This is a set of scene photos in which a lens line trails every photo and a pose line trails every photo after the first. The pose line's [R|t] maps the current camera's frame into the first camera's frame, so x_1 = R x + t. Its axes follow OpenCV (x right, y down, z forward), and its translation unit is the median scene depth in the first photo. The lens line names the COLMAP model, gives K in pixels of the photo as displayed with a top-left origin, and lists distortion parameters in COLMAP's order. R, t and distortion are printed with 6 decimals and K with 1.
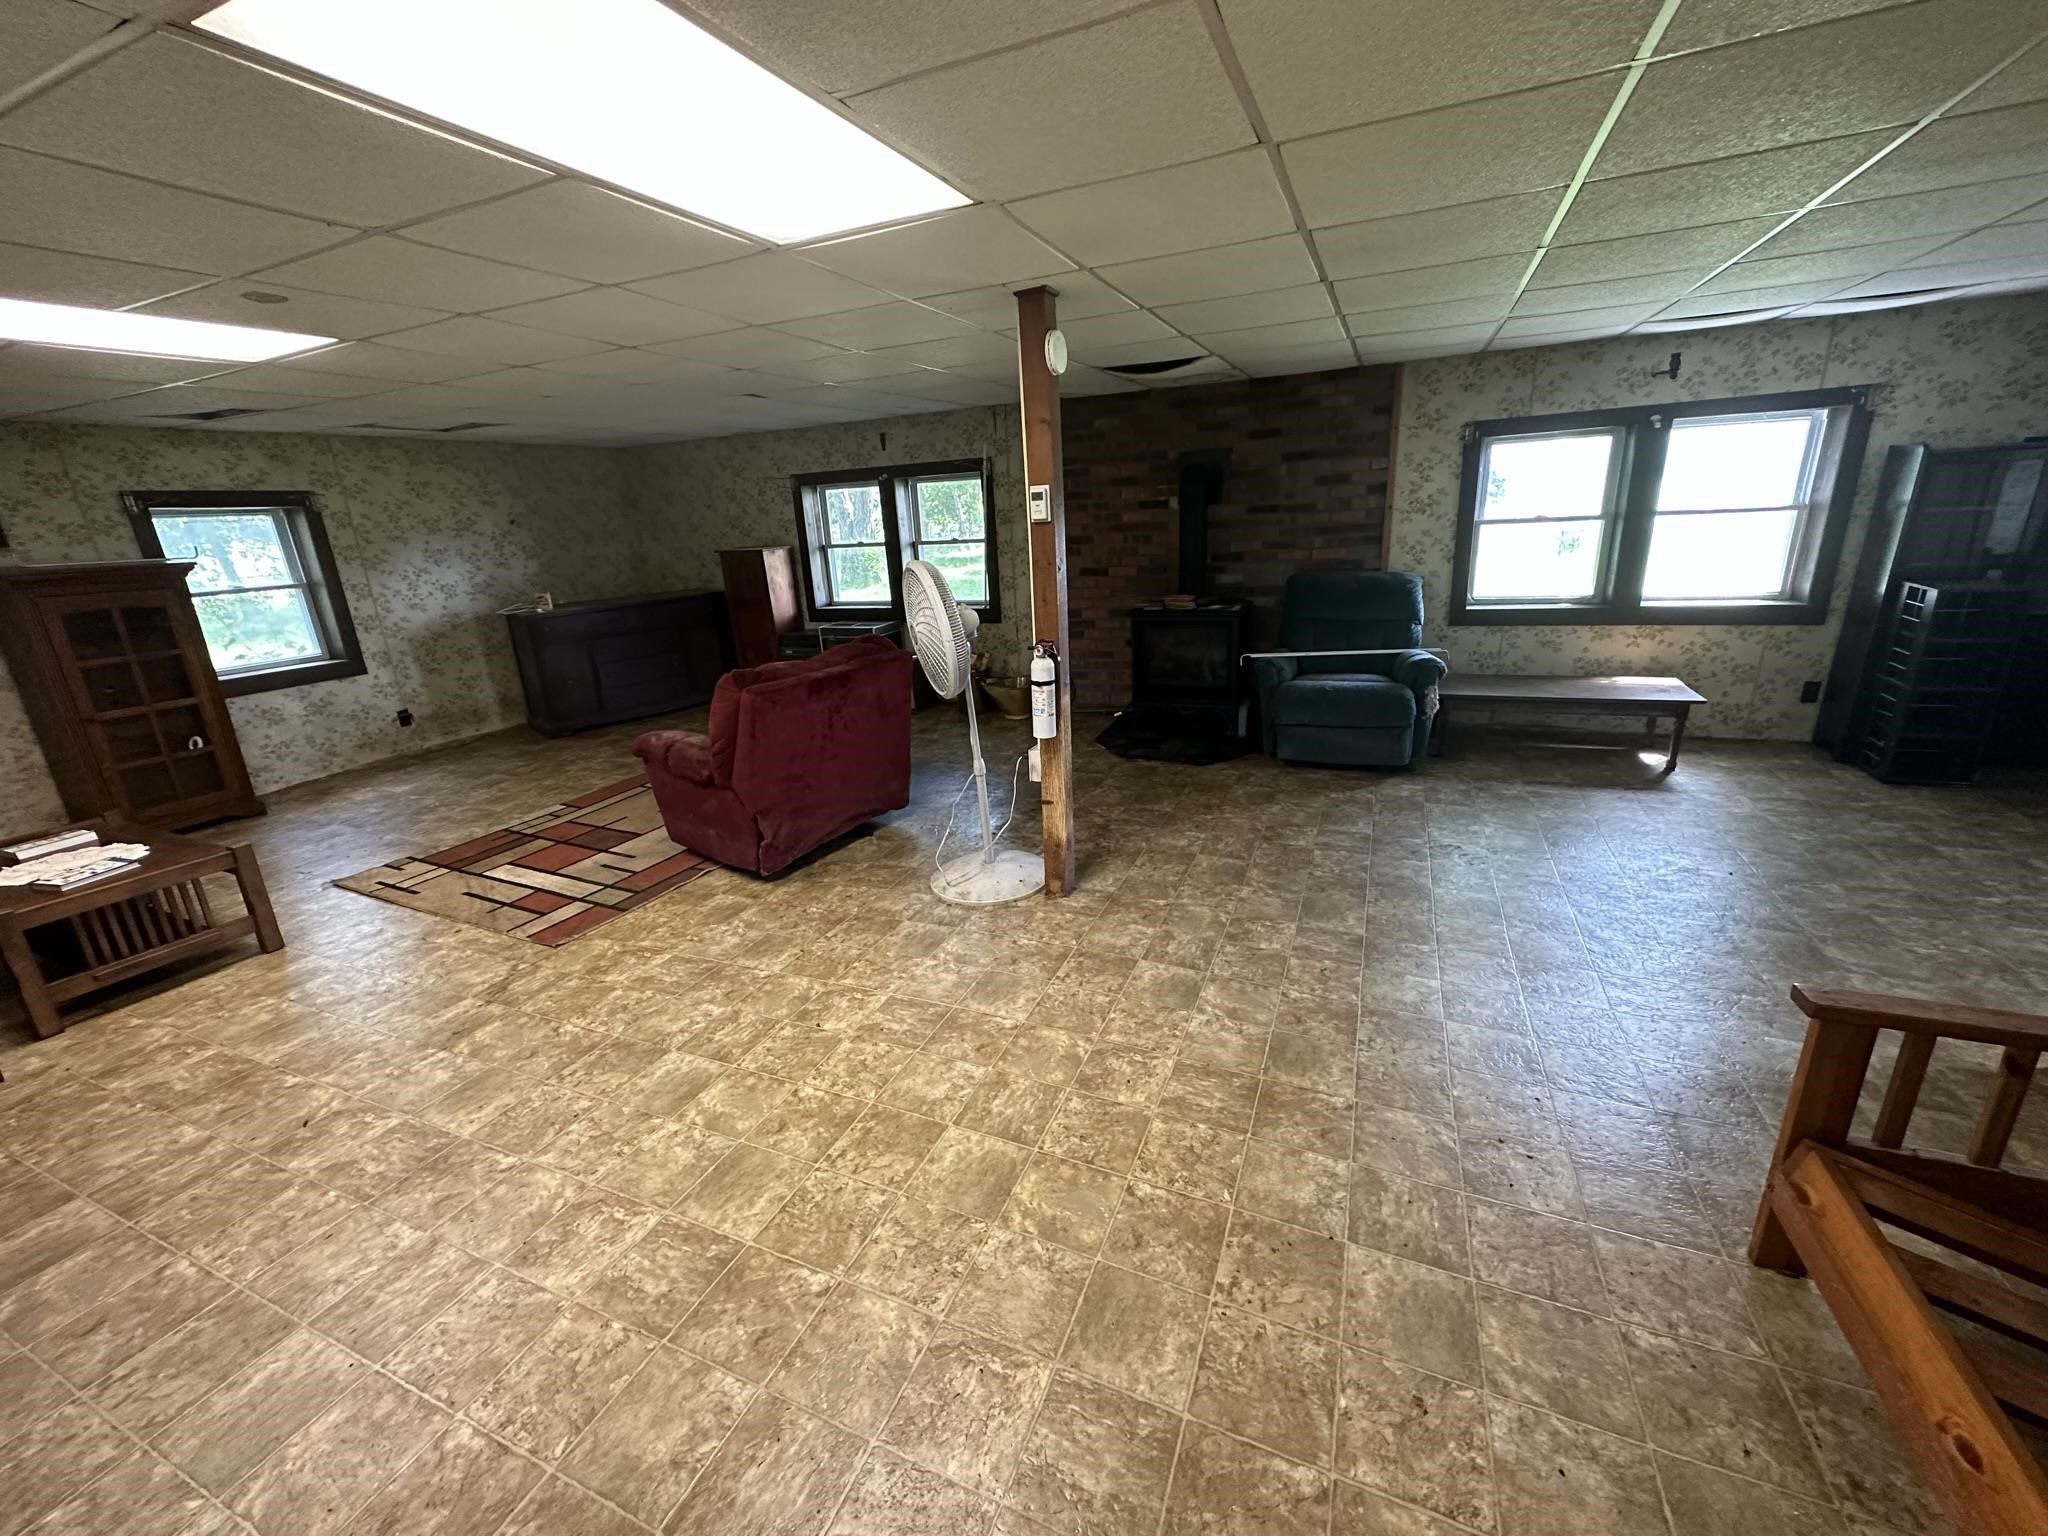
lens RADIAL K [[809.4, 0, 1037.6], [0, 809.4, 766.8], [0, 0, 1]] dist [-0.006130, 0.001252]
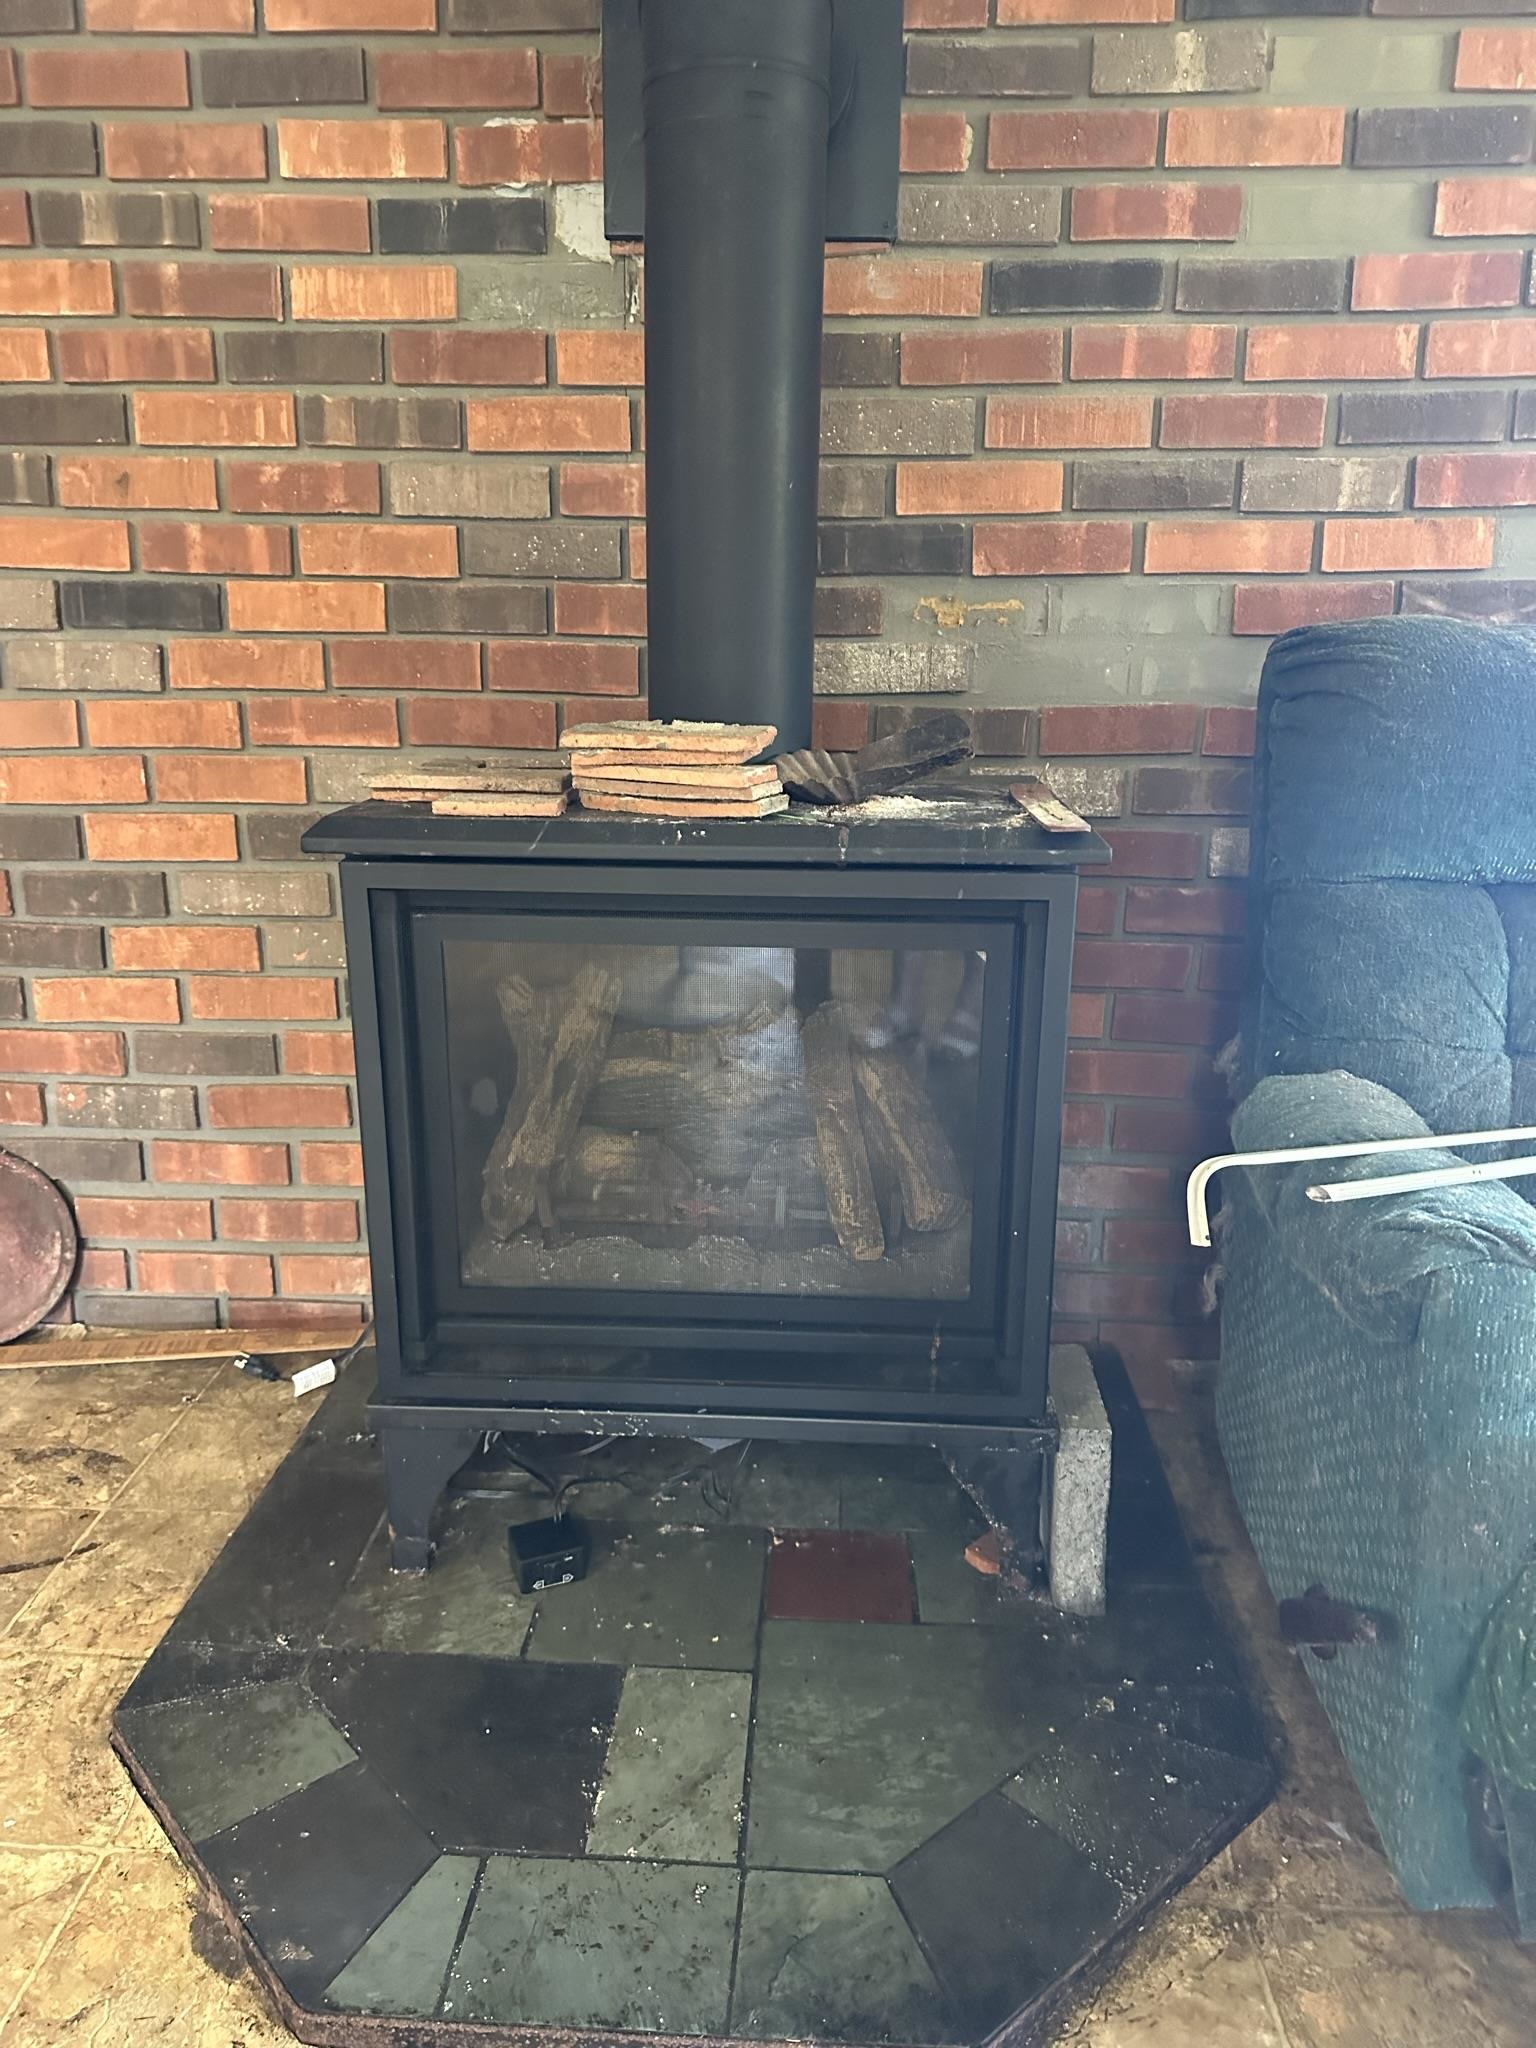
lens RADIAL K [[1432.7, 0, 766.1], [0, 1432.7, 1014.4], [0, 0, 1]] dist [0.038937, -0.064342]
pose [[0.934103, -0.023523, 0.356229, 0.095076], [0.049103, 0.996809, -0.062933, -0.139381], [-0.353612, 0.076278, 0.932277, 0.744752]]
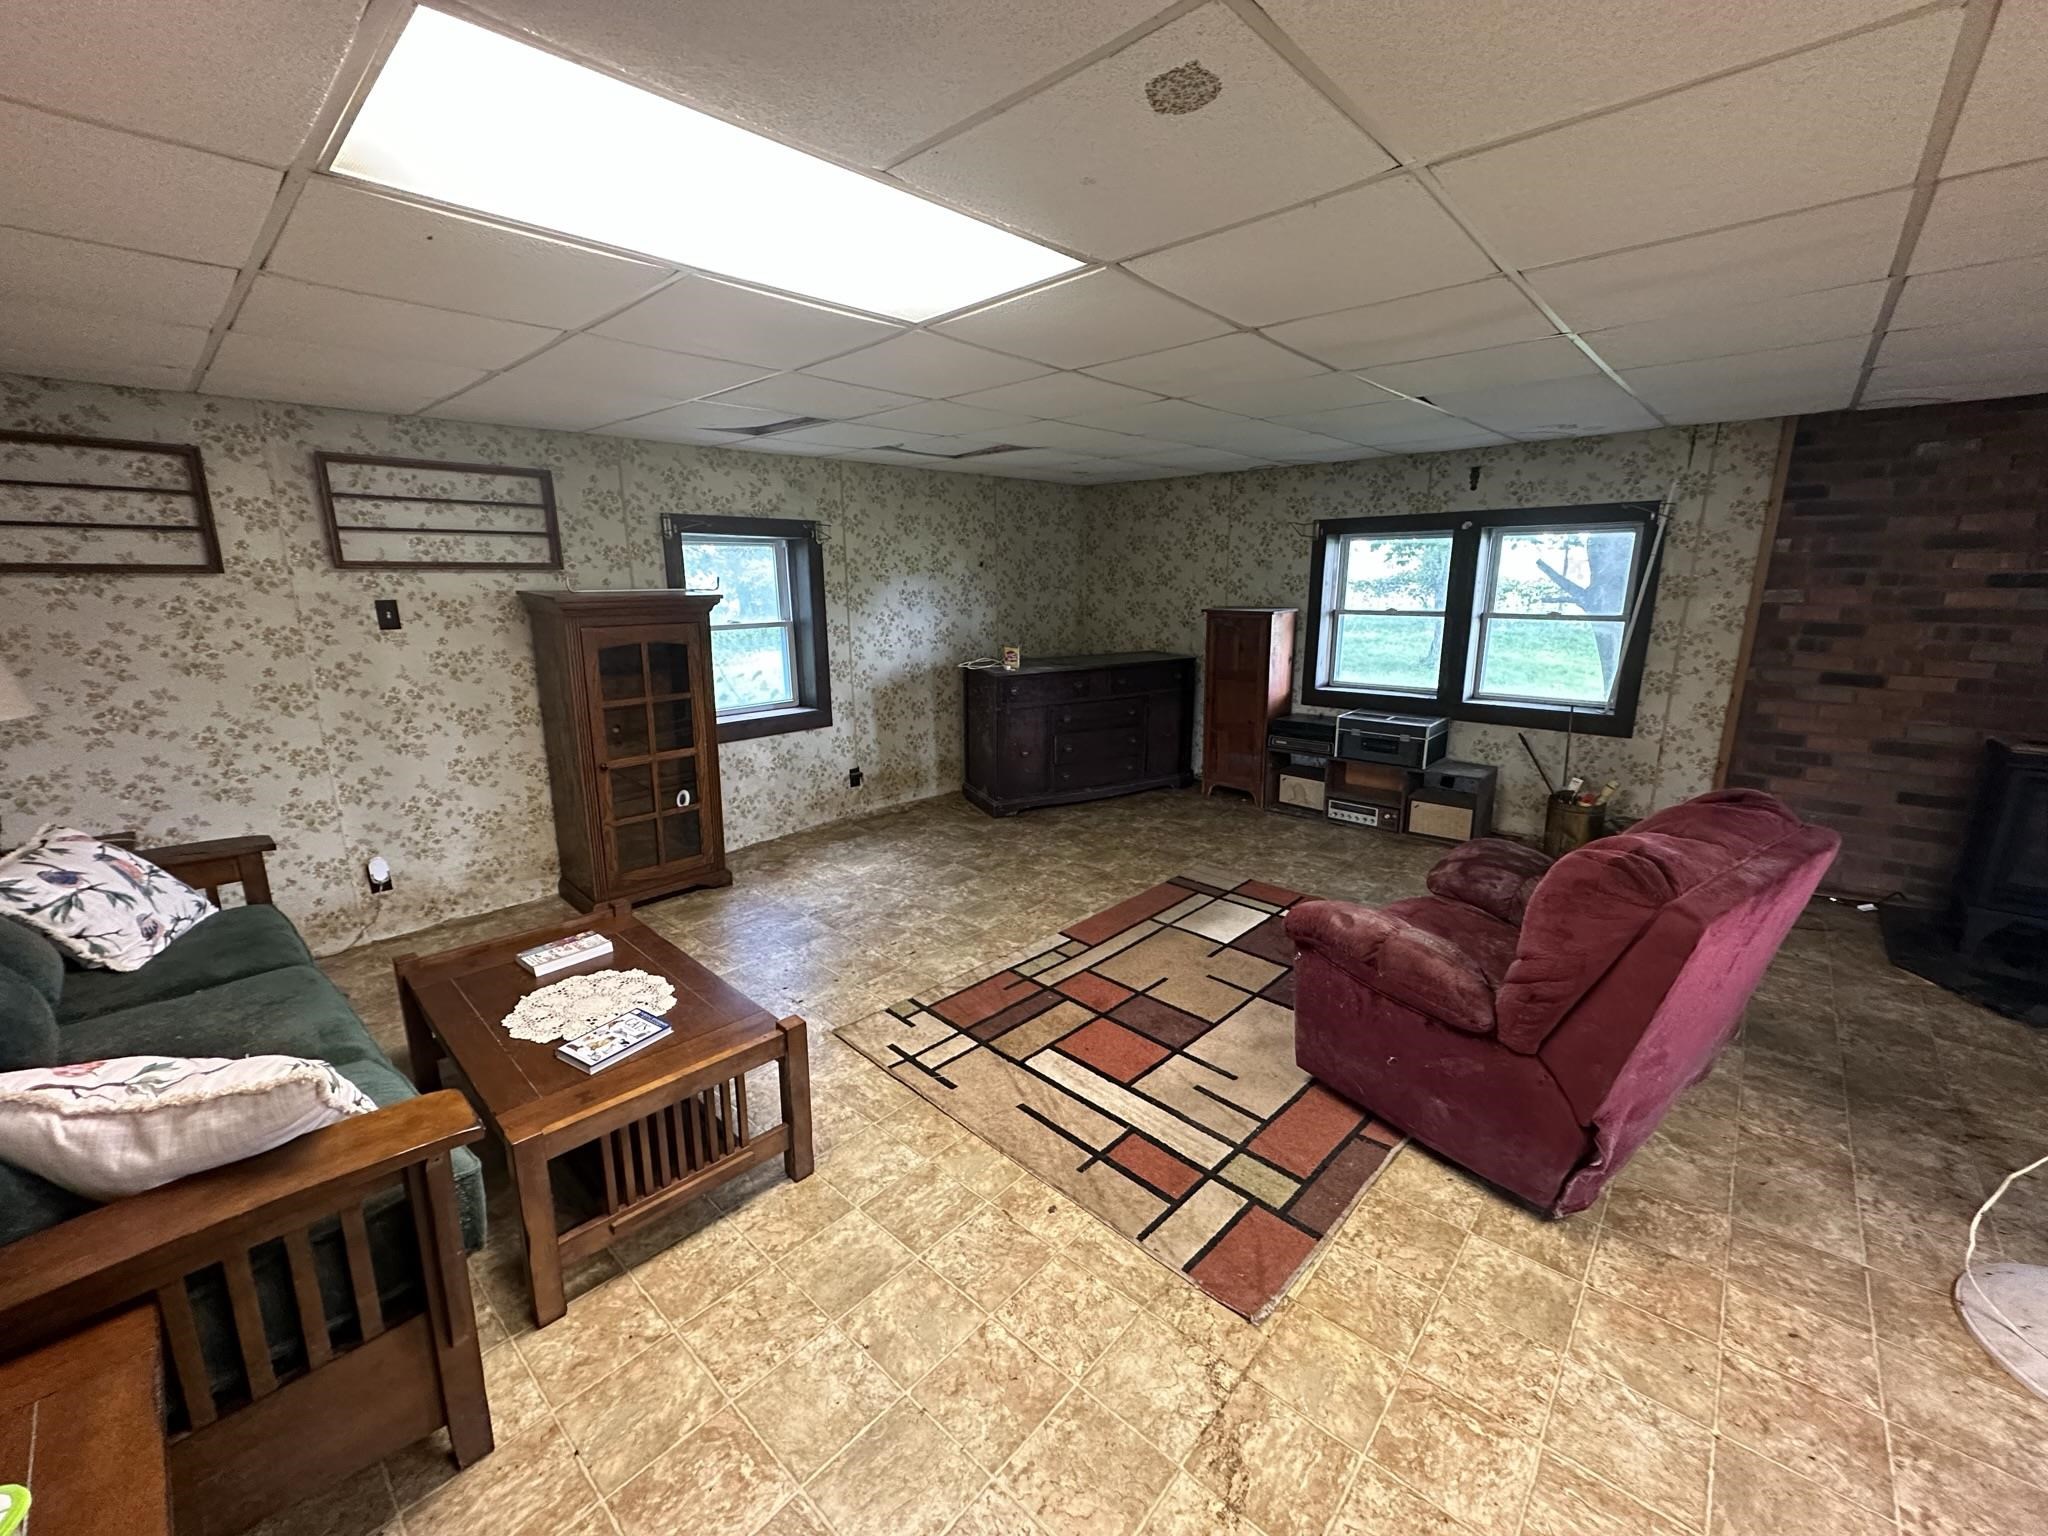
lens RADIAL K [[809.4, 0, 1035.6], [0, 809.4, 765.6], [0, 0, 1]] dist [-0.006130, 0.001252]
pose [[0.946857, 0.114704, -0.300507, -0.381080], [-0.134360, 0.989887, -0.045509, -0.067658], [0.292248, 0.083467, 0.952693, 0.245854]]
